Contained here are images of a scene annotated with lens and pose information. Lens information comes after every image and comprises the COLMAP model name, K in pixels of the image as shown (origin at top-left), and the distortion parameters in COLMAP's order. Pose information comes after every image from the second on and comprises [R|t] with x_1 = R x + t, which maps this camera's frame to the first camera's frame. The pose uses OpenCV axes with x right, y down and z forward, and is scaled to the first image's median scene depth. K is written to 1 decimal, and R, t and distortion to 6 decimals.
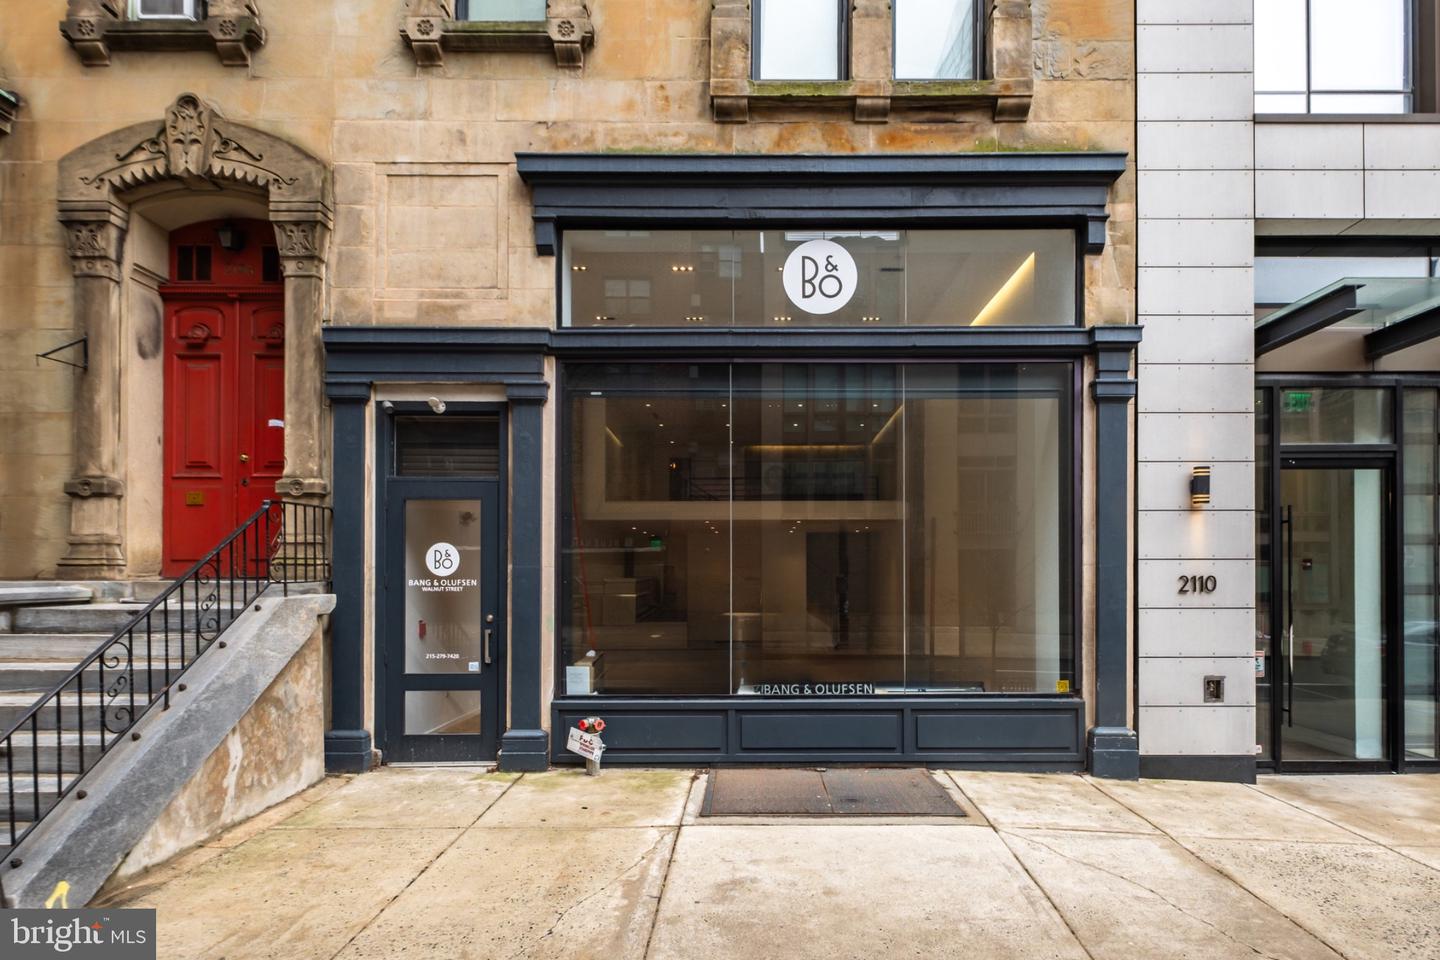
lens RADIAL K [[732.8, 0, 757.5], [0, 732.8, 571.9], [0, 0, 1]] dist [0.003714, -0.001062]
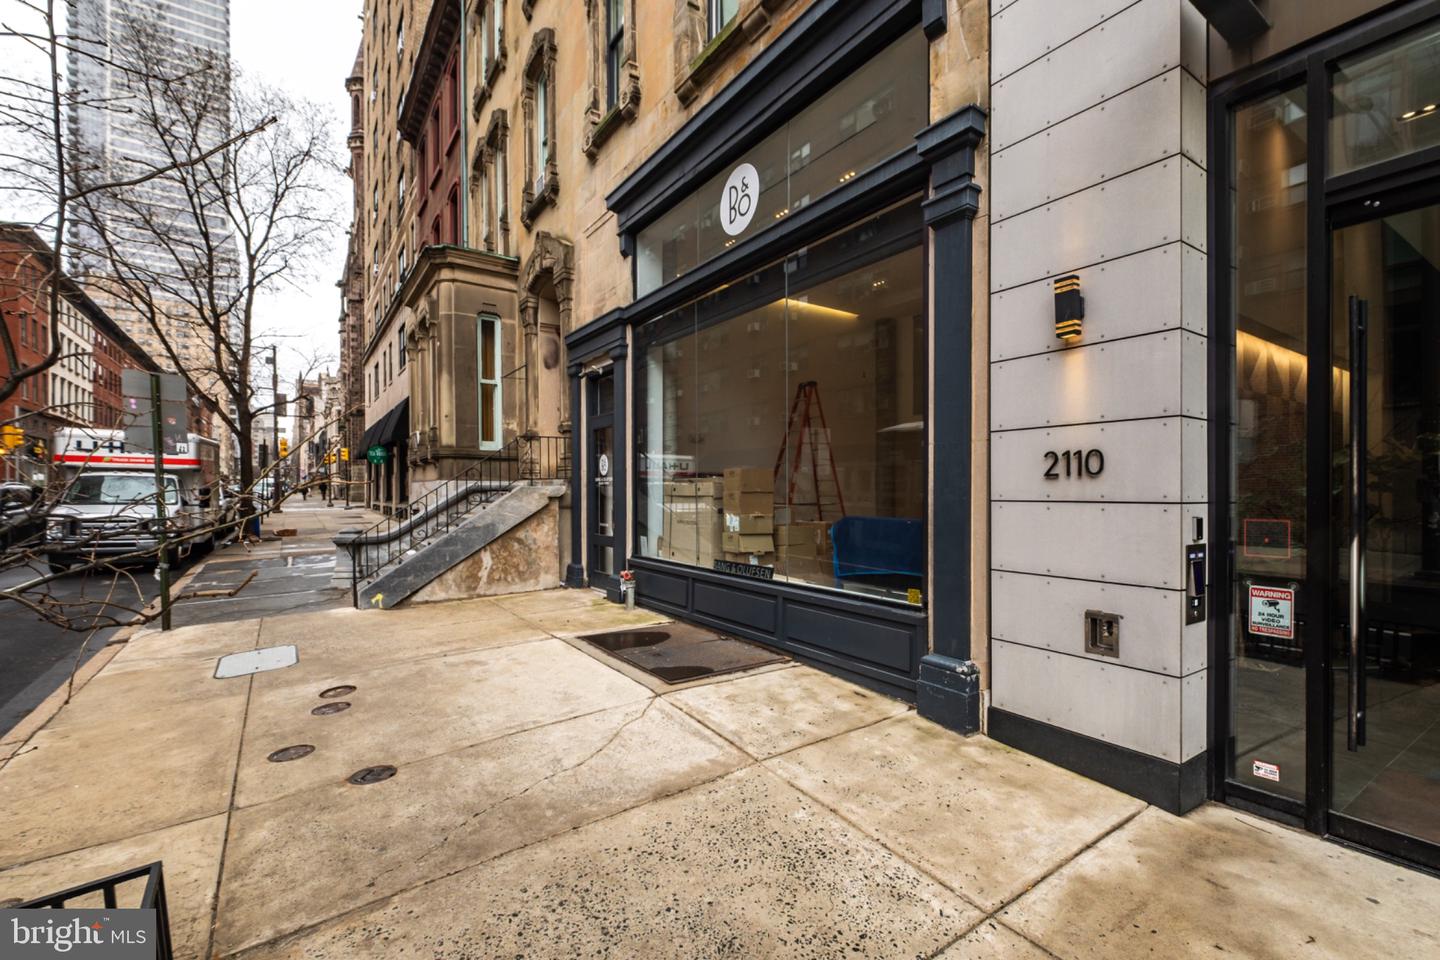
lens RADIAL K [[631.9, 0, 725.1], [0, 631.9, 497.5], [0, 0, 1]] dist [0.010836, -0.008379]
pose [[0.562720, 0.009145, -0.826597, 0.887923], [0.001725, 0.999924, 0.012237, 0.038923], [0.826646, -0.008312, 0.562661, 0.443730]]
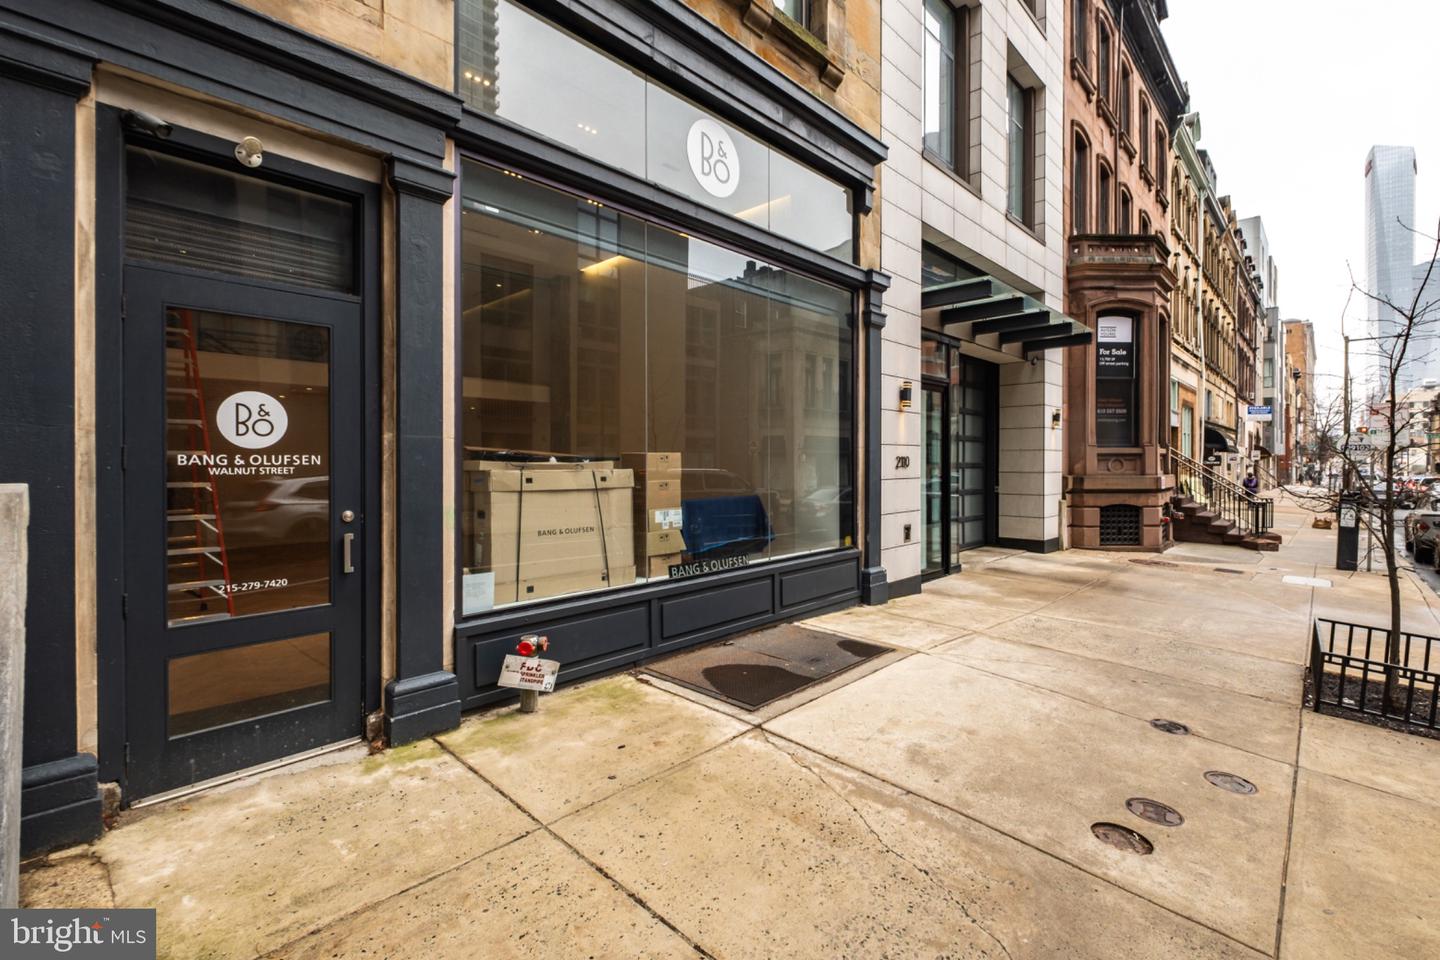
lens RADIAL K [[637.0, 0, 737.9], [0, 637.0, 464.0], [0, 0, 1]] dist [0.010638, -0.009051]
pose [[0.682584, -0.002172, 0.730804, -0.546577], [-0.005202, 0.999956, 0.007831, 0.012031], [-0.730789, -0.009147, 0.682542, 0.376826]]
